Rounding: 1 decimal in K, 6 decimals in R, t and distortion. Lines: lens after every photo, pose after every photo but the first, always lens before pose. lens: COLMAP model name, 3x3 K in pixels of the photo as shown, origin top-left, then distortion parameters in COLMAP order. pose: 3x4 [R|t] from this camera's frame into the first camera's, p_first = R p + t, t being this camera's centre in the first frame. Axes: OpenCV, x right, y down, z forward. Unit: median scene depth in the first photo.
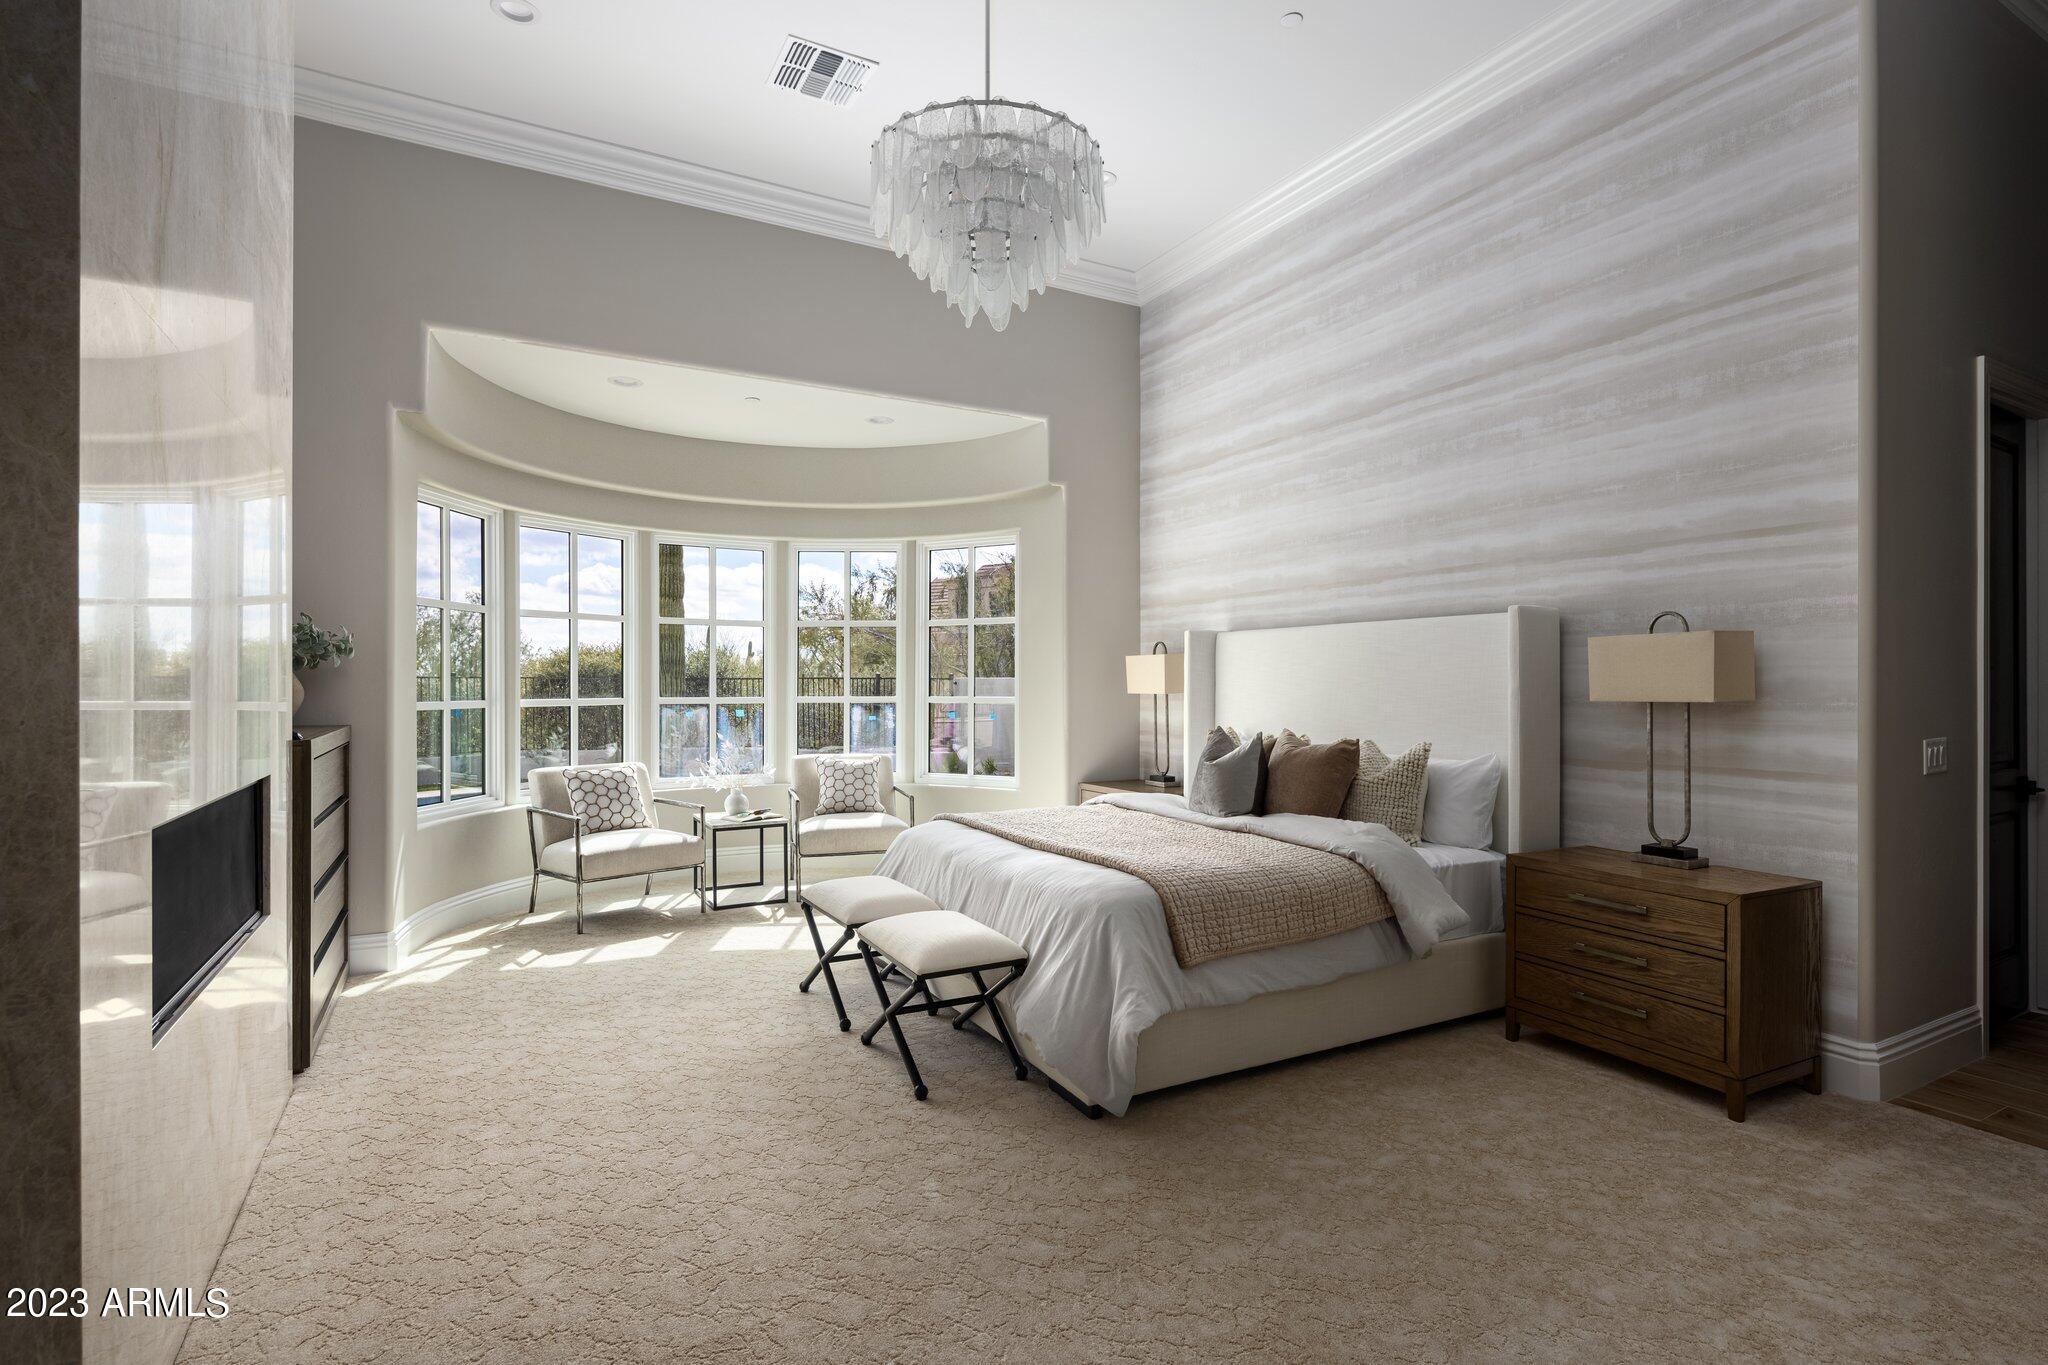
lens RADIAL K [[996.6, 0, 1029.5], [0, 996.6, 688.4], [0, 0, 1]] dist [0.010423, -0.005057]
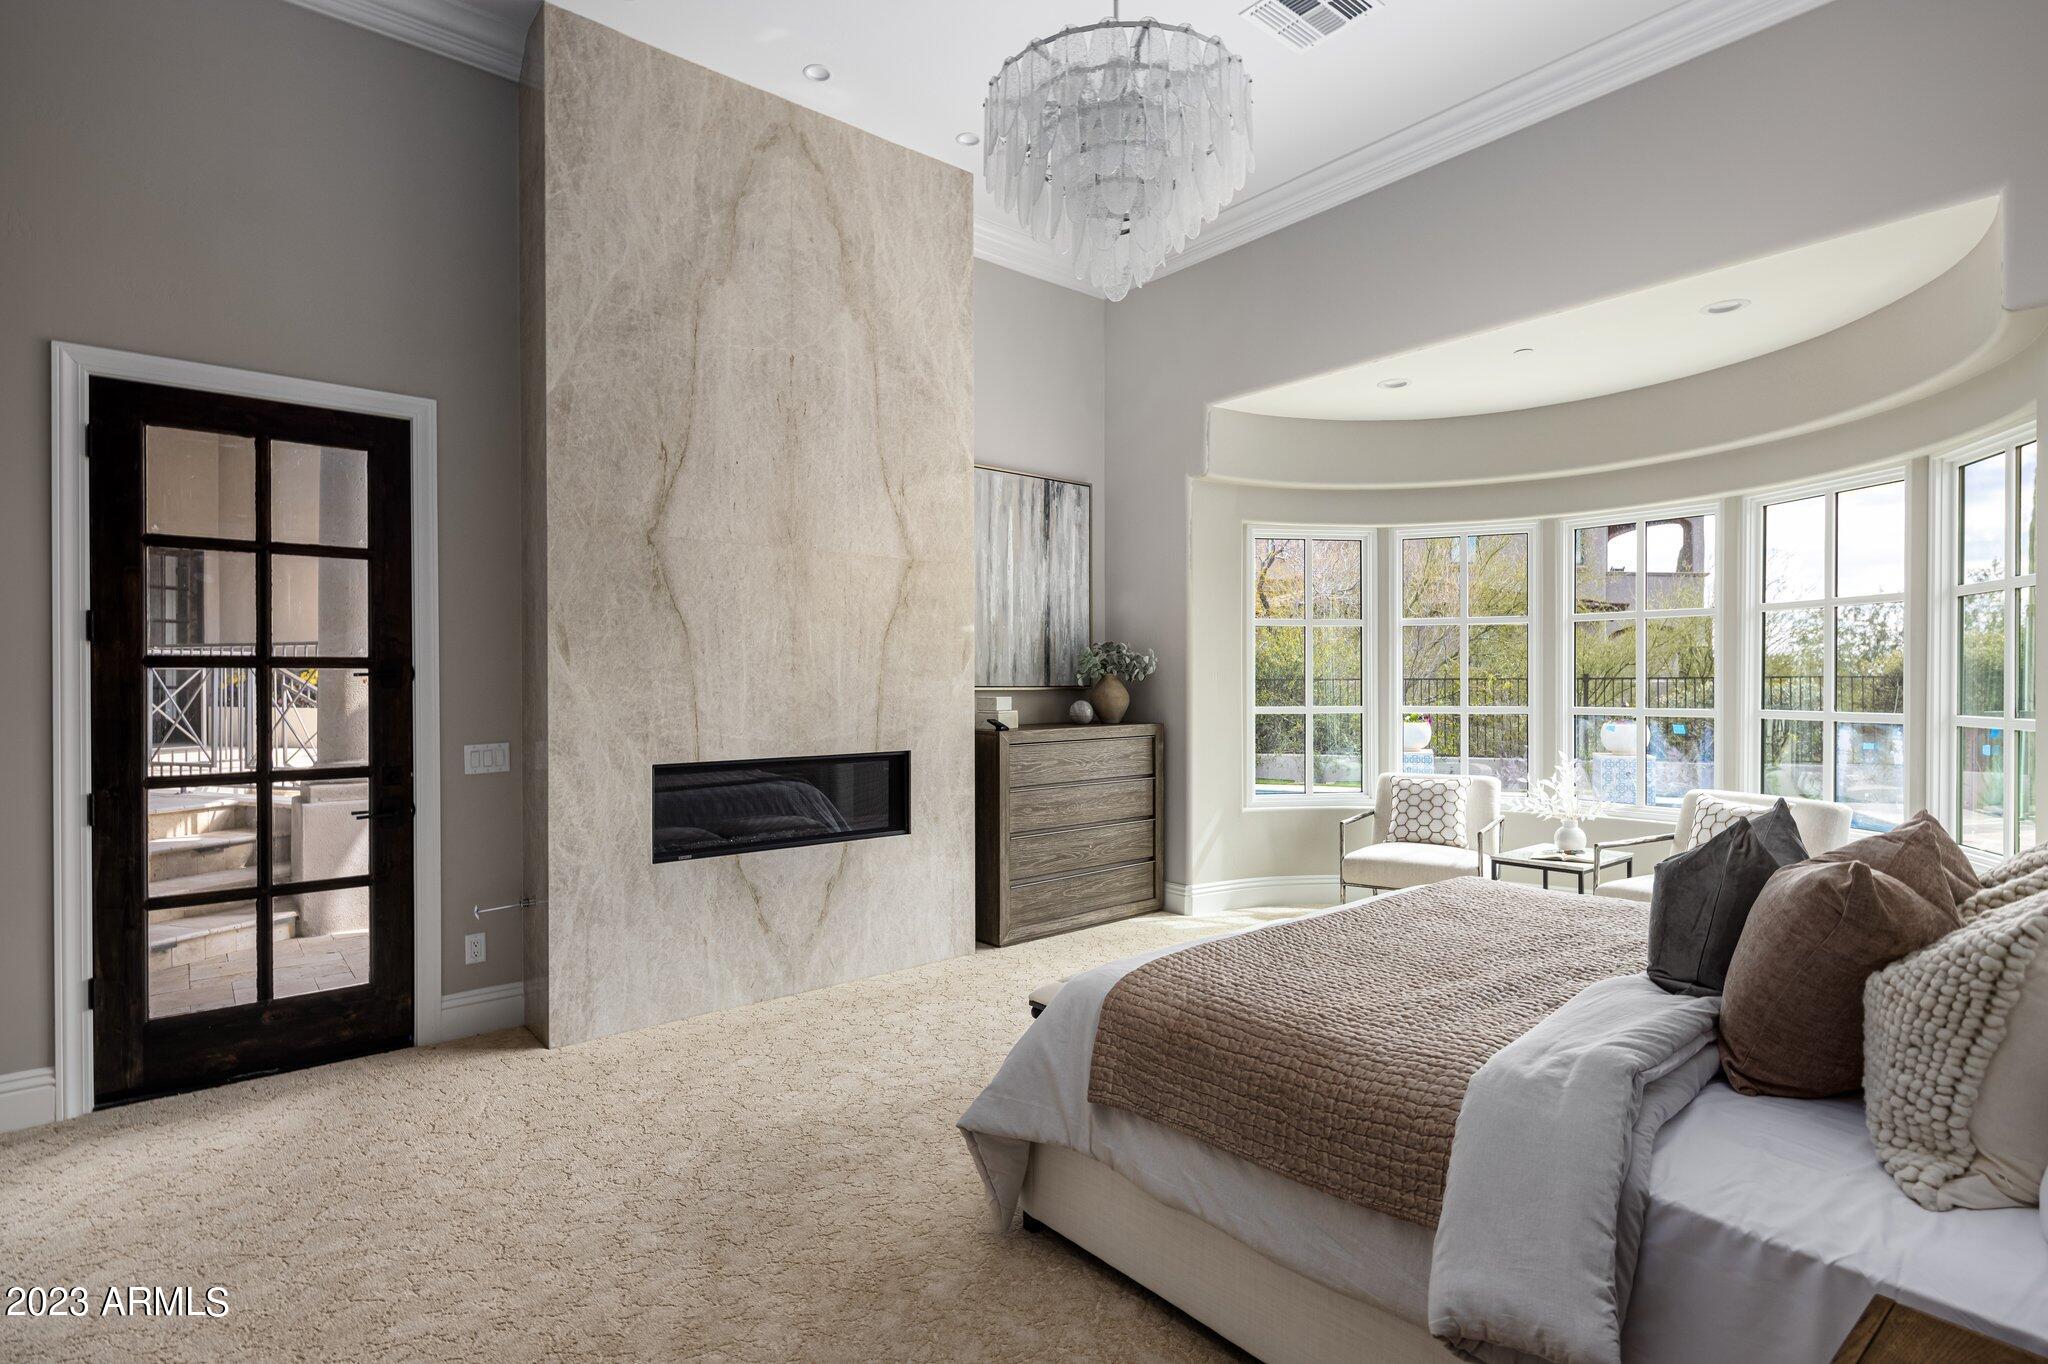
lens RADIAL K [[996.6, 0, 1030.1], [0, 996.6, 681.1], [0, 0, 1]] dist [0.010423, -0.005057]
pose [[0.199350, -0.002871, -0.979924, 0.457838], [-0.000496, 0.999995, -0.003030, -0.012126], [0.979928, 0.001090, 0.199348, 0.432869]]
